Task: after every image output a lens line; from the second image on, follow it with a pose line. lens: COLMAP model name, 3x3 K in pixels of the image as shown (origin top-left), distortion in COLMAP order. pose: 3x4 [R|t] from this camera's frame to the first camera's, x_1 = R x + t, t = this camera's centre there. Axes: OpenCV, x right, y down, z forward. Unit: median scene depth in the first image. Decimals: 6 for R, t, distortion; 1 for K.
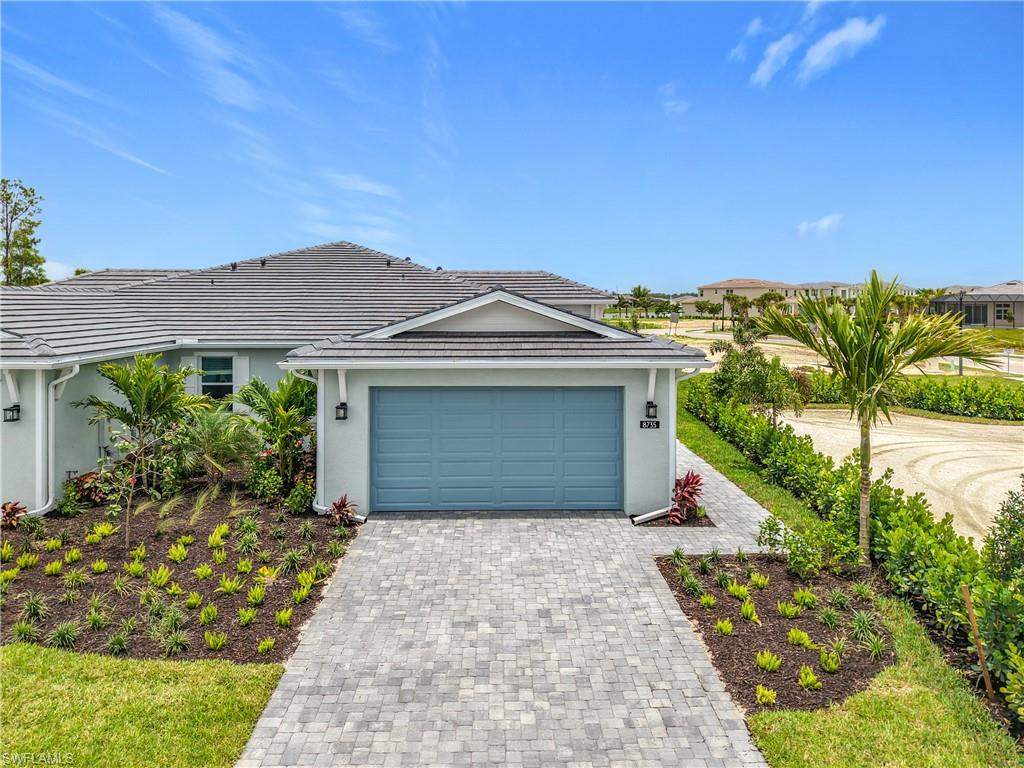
lens RADIAL K [[737.7, 0, 512.0], [0, 737.7, 384.0], [0, 0, 1]] dist [0.001744, 0.002571]
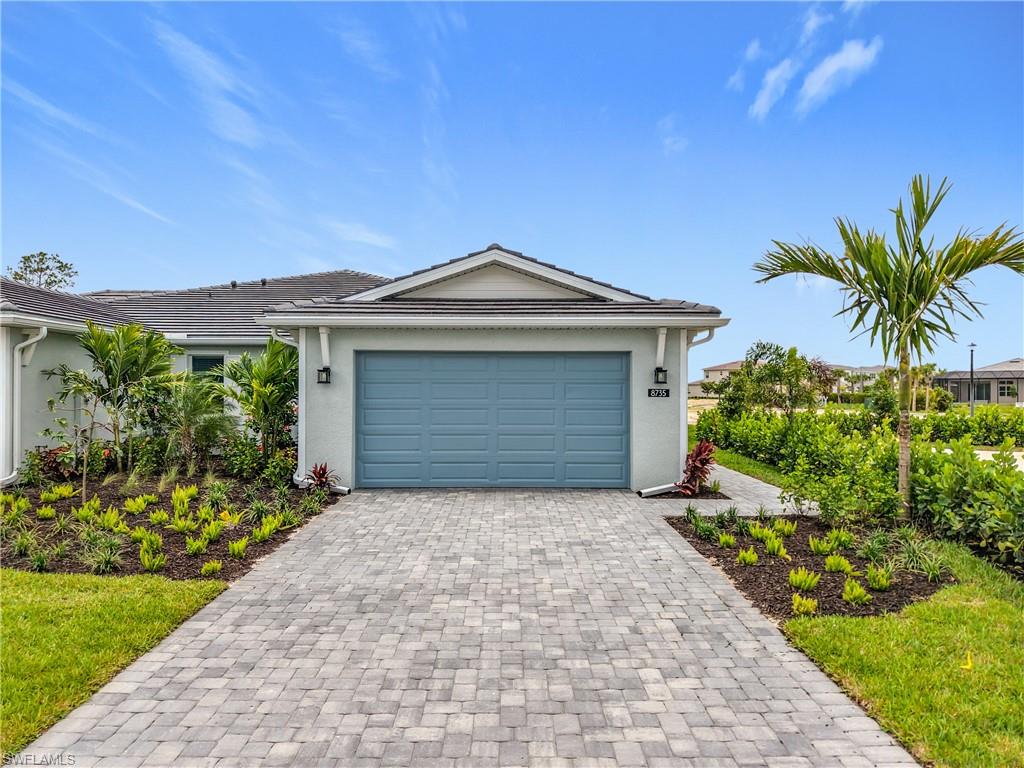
lens RADIAL K [[709.0, 0, 503.1], [0, 709.0, 419.7], [0, 0, 1]] dist [0.006054, -0.006345]
pose [[0.999450, -0.013007, -0.030513, 0.025978], [0.010686, 0.997124, -0.075029, 0.187329], [0.031401, 0.074662, 0.996714, 0.130822]]
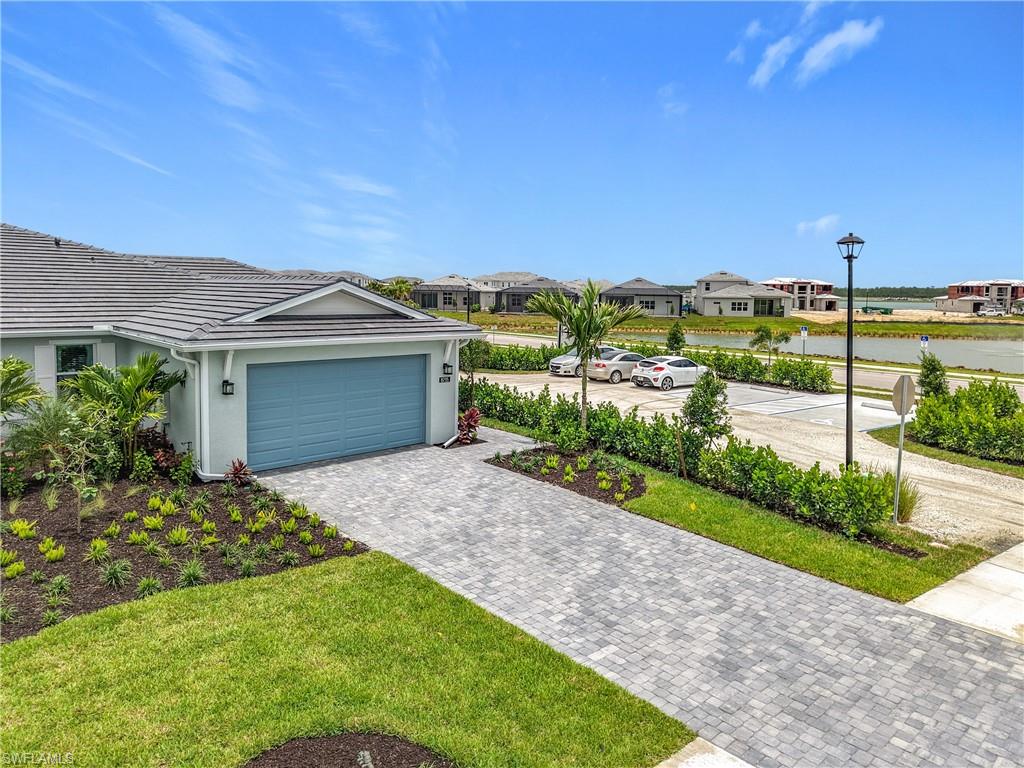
lens RADIAL K [[695.5, 0, 553.3], [0, 695.5, 381.8], [0, 0, 1]] dist [0.045944, -0.000010]
pose [[0.727002, -0.084933, 0.681362, -0.689982], [0.071102, 0.996298, 0.048326, 0.013767], [-0.682944, 0.013313, 0.730350, -0.152835]]
